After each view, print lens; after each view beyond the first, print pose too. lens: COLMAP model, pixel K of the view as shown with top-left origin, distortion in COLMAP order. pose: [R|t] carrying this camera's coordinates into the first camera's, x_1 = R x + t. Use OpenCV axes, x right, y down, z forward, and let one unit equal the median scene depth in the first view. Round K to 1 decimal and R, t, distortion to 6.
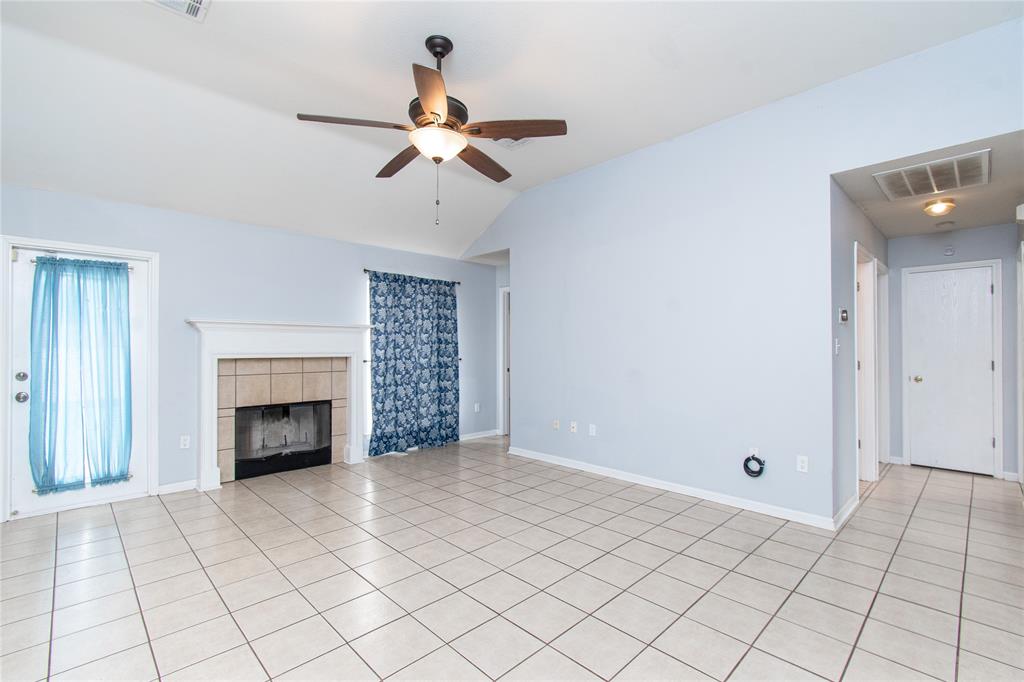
lens RADIAL K [[452.4, 0, 507.8], [0, 452.4, 345.5], [0, 0, 1]] dist [-0.000661, -0.000192]
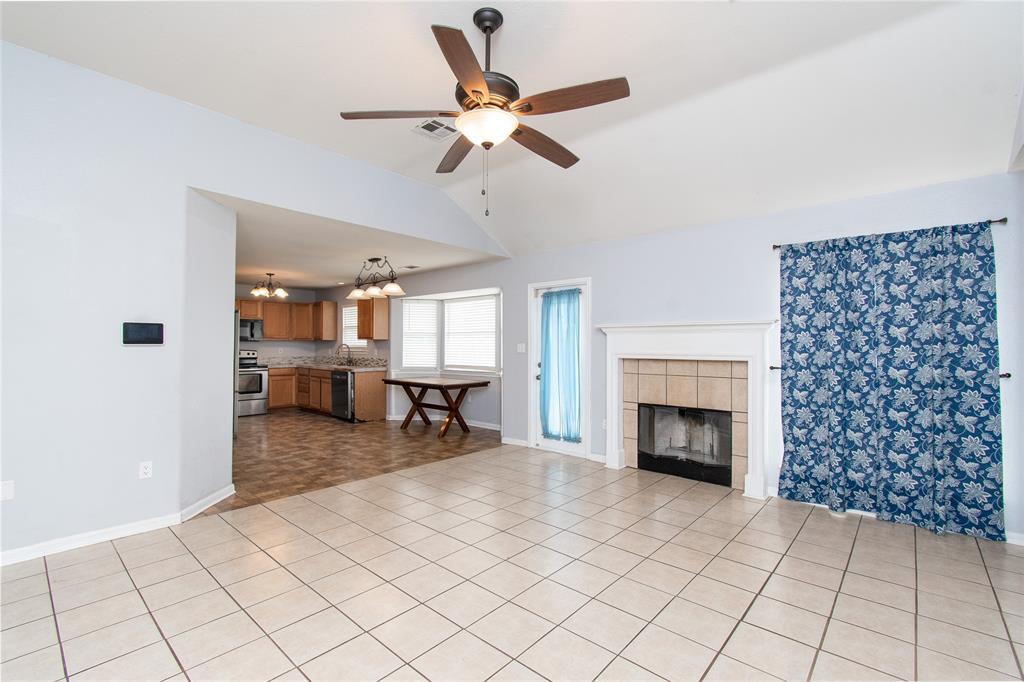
lens RADIAL K [[452.4, 0, 507.8], [0, 452.4, 345.5], [0, 0, 1]] dist [-0.000661, -0.000192]
pose [[0.074684, -0.004674, -0.997196, 0.420910], [-0.003921, 0.999980, -0.004980, 0.003338], [0.997200, 0.004282, 0.074664, 0.527524]]
